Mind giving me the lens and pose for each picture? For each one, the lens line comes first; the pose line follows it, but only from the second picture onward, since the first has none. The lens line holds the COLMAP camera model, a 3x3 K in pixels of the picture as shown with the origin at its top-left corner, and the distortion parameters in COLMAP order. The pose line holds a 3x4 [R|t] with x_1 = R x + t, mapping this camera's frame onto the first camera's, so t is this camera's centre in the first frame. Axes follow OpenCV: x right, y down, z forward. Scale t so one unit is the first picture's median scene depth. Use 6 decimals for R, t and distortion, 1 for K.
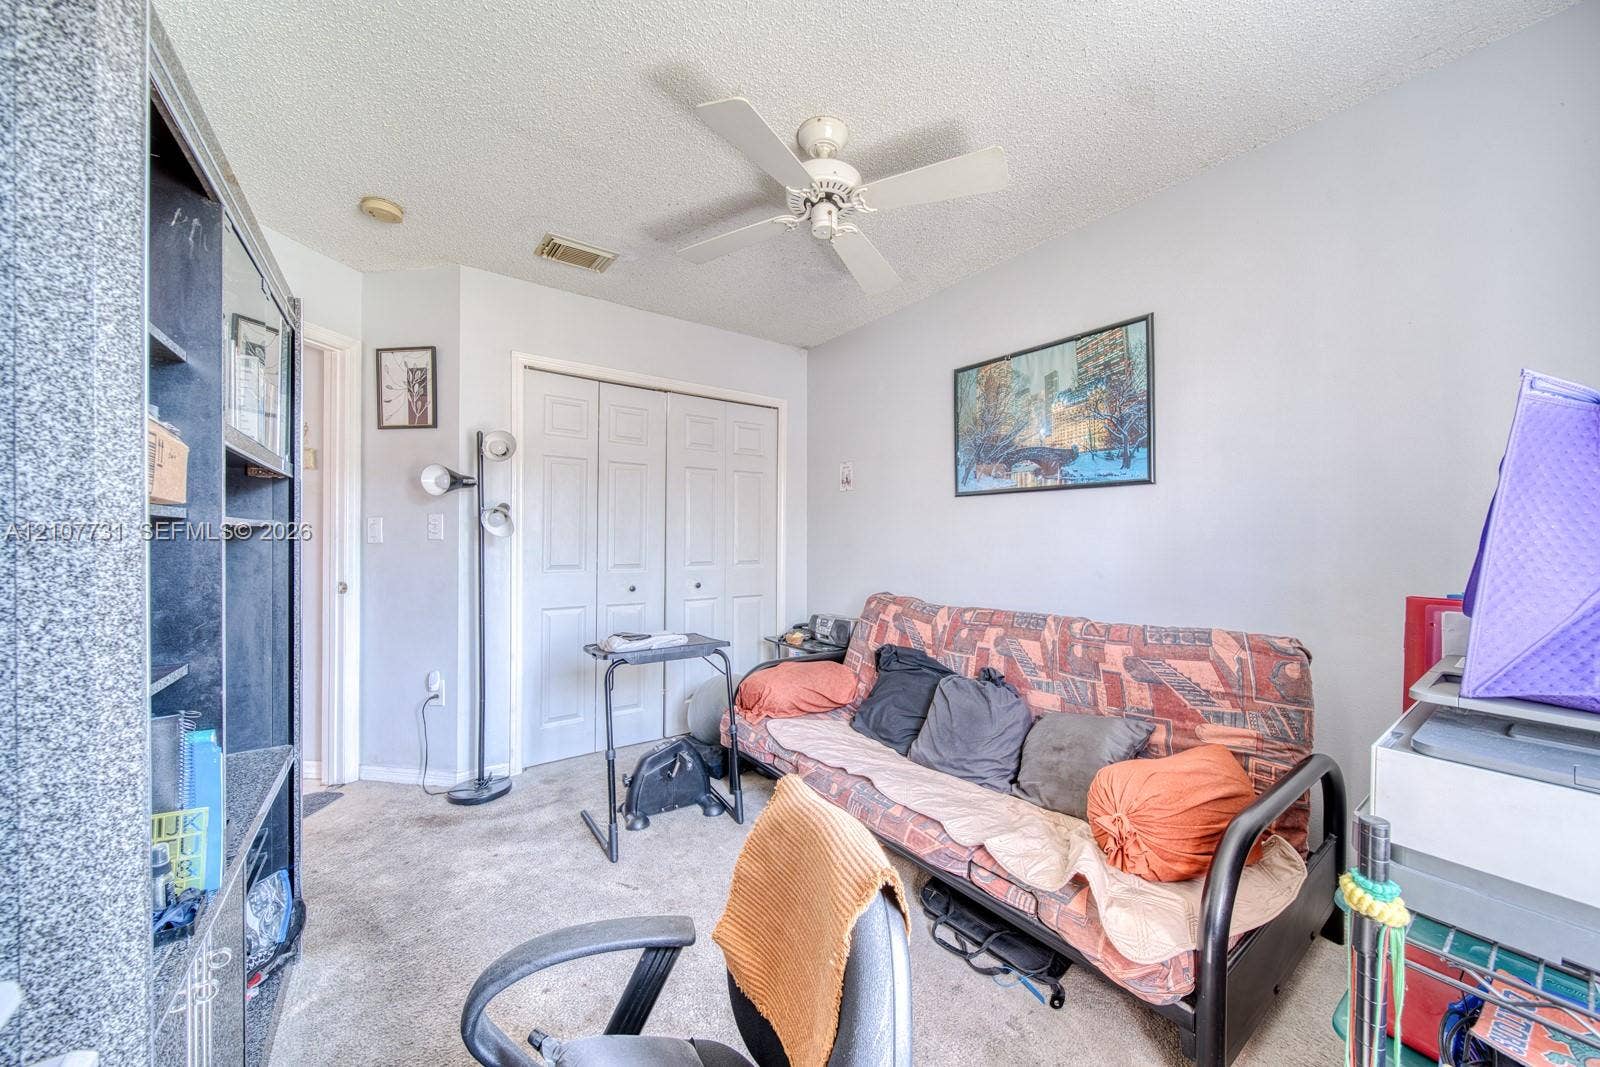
lens RADIAL K [[544.1, 0, 800.0], [0, 544.1, 533.5], [0, 0, 1]] dist [-0.000111, 0.000002]
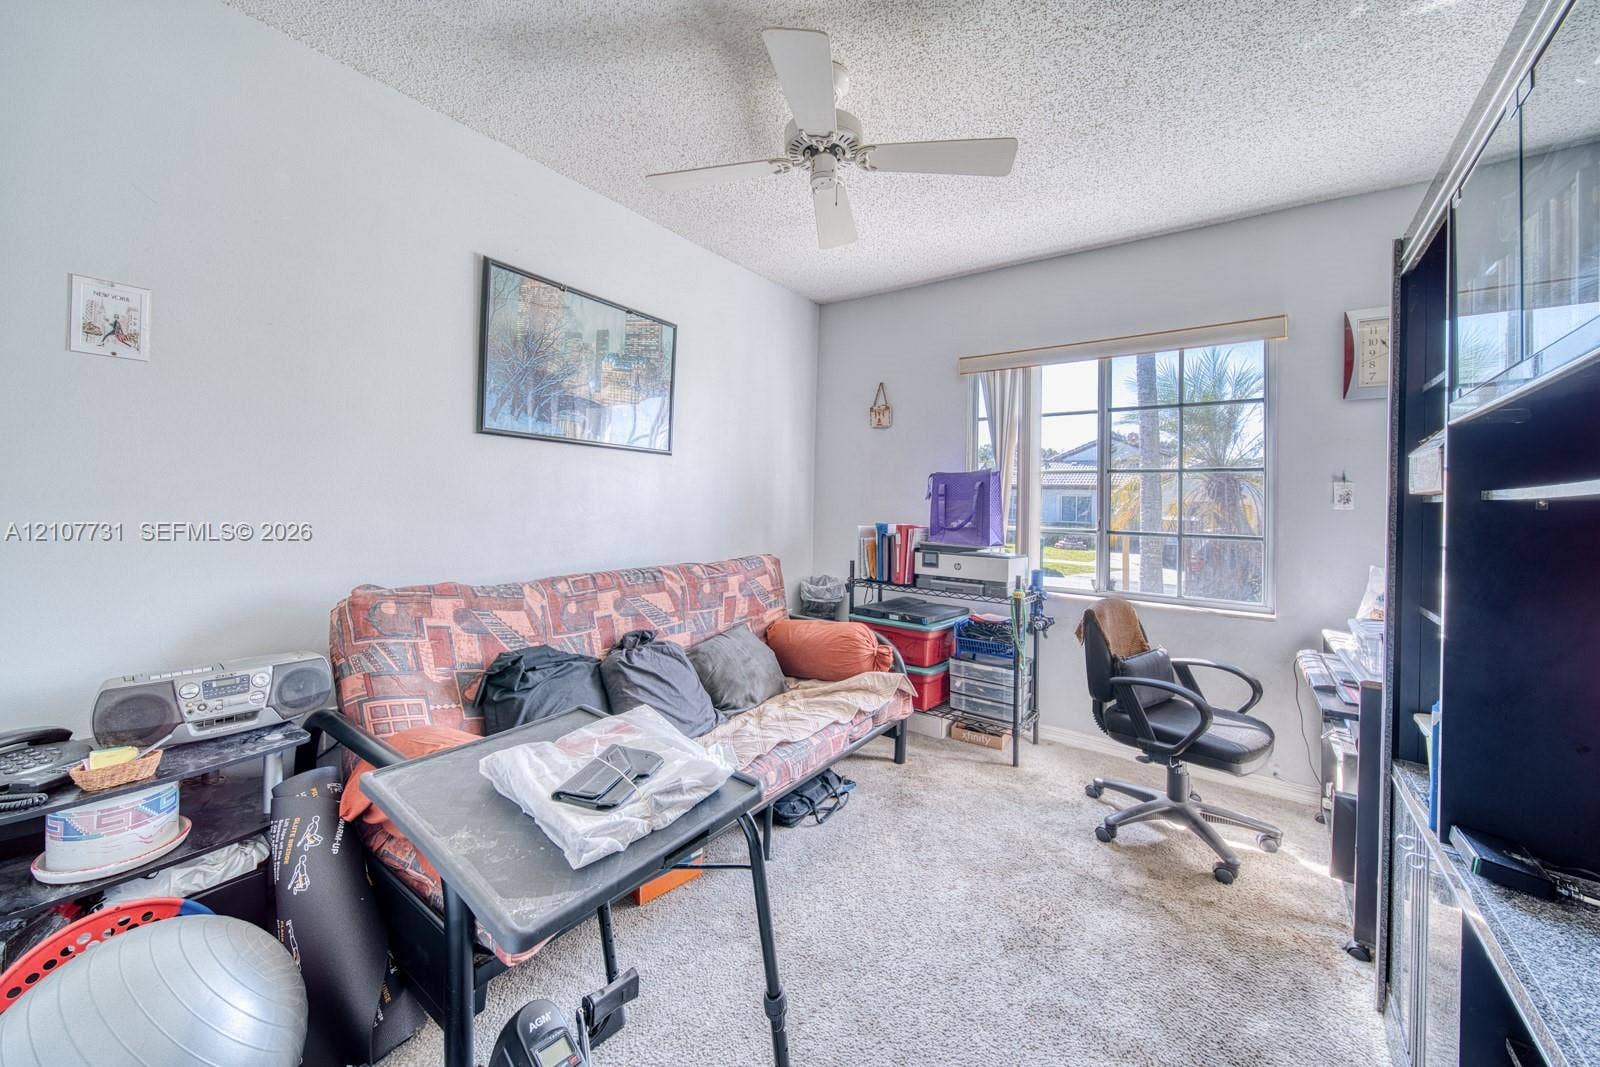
lens RADIAL K [[579.9, 0, 803.4], [0, 579.9, 511.2], [0, 0, 1]] dist [-0.000484, -0.000026]
pose [[-0.283534, -0.004471, 0.958952, -0.646462], [-0.024725, 0.999691, -0.002649, 0.029749], [-0.958643, -0.024461, -0.283557, 0.921287]]
